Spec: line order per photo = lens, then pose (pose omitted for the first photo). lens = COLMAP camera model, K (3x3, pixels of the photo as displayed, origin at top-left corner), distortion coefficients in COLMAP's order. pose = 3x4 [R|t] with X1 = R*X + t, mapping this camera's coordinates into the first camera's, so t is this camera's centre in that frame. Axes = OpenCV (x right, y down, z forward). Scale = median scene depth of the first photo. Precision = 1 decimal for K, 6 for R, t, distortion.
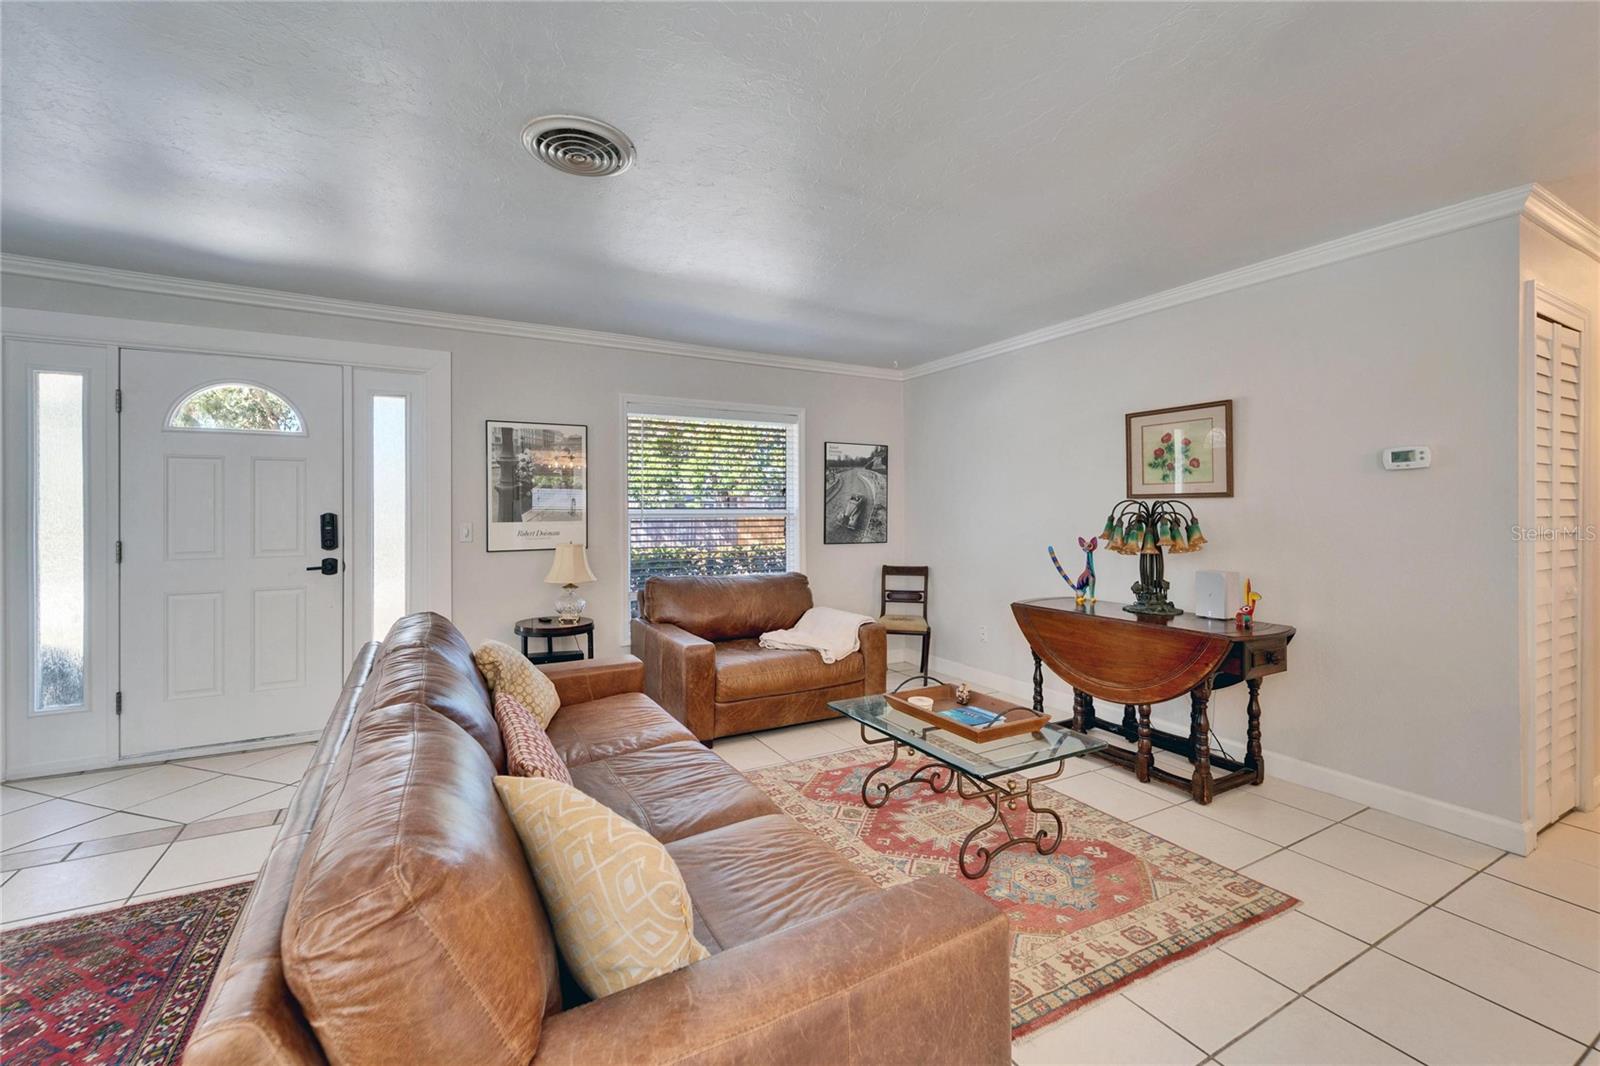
lens RADIAL K [[653.5, 0, 789.5], [0, 653.5, 507.2], [0, 0, 1]] dist [0.005557, -0.003028]
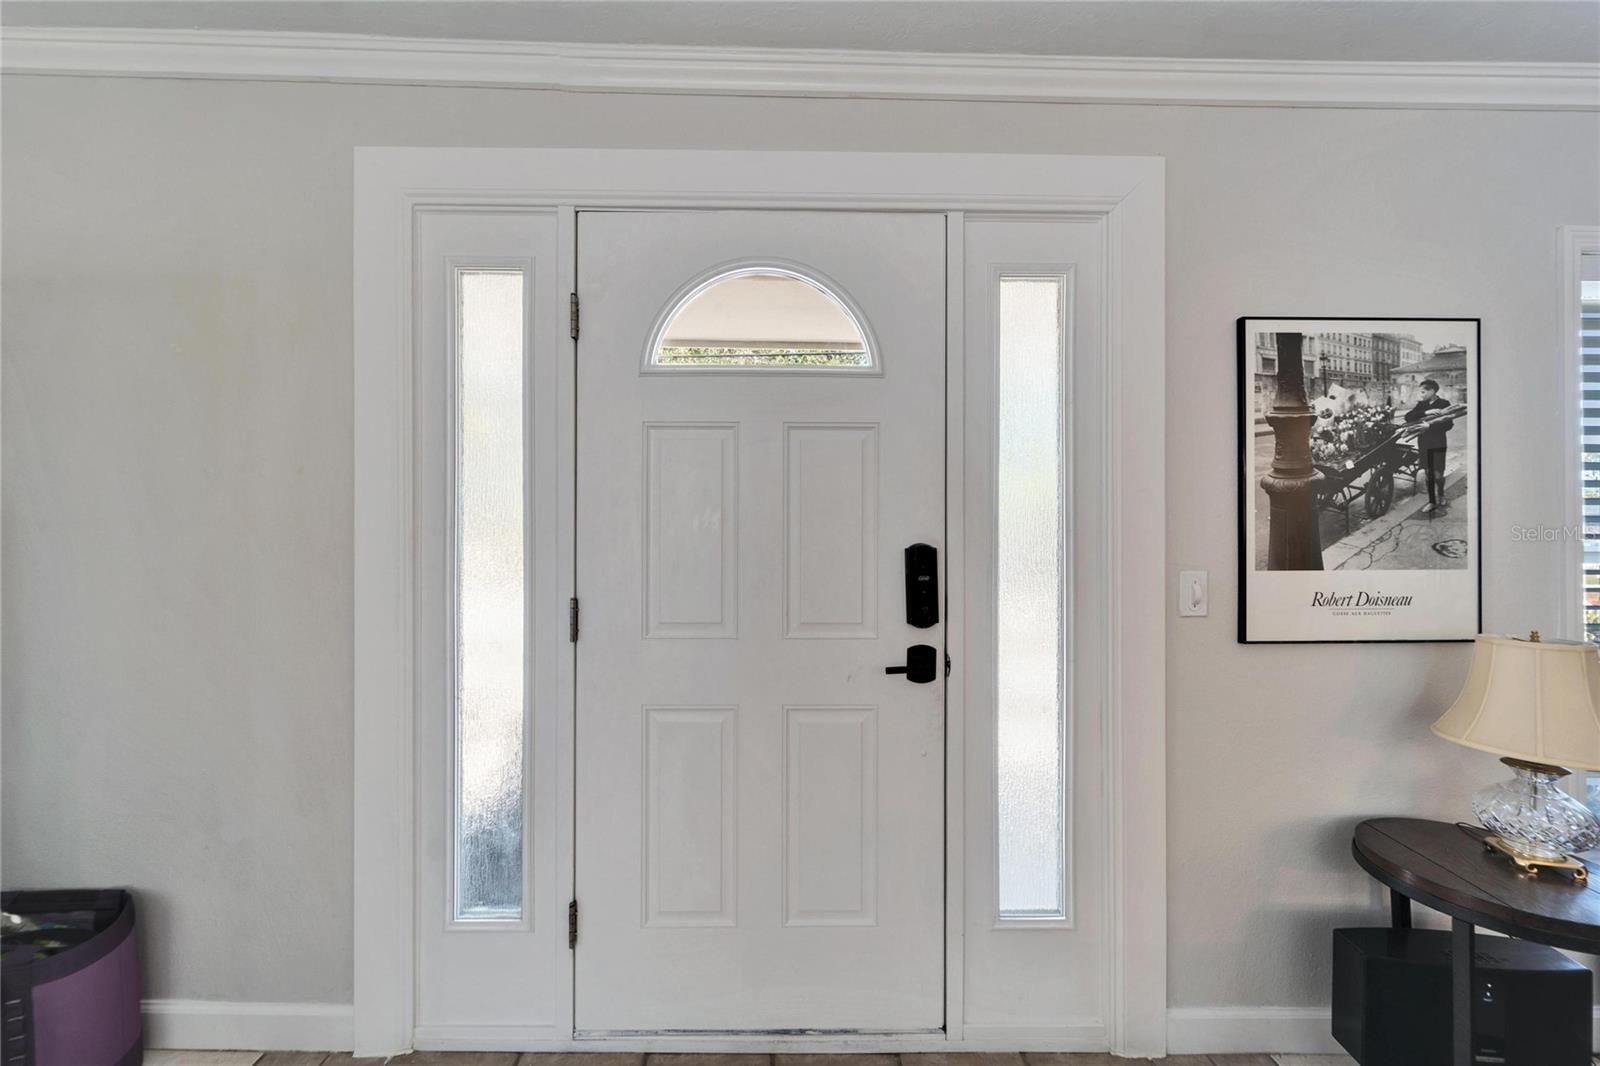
lens RADIAL K [[653.5, 0, 798.3], [0, 653.5, 539.7], [0, 0, 1]] dist [0.005557, -0.003028]
pose [[0.890999, 0.003842, -0.453988, -0.553614], [-0.003268, 0.999993, 0.002048, 0.004771], [0.453993, -0.000341, 0.891005, 0.543324]]
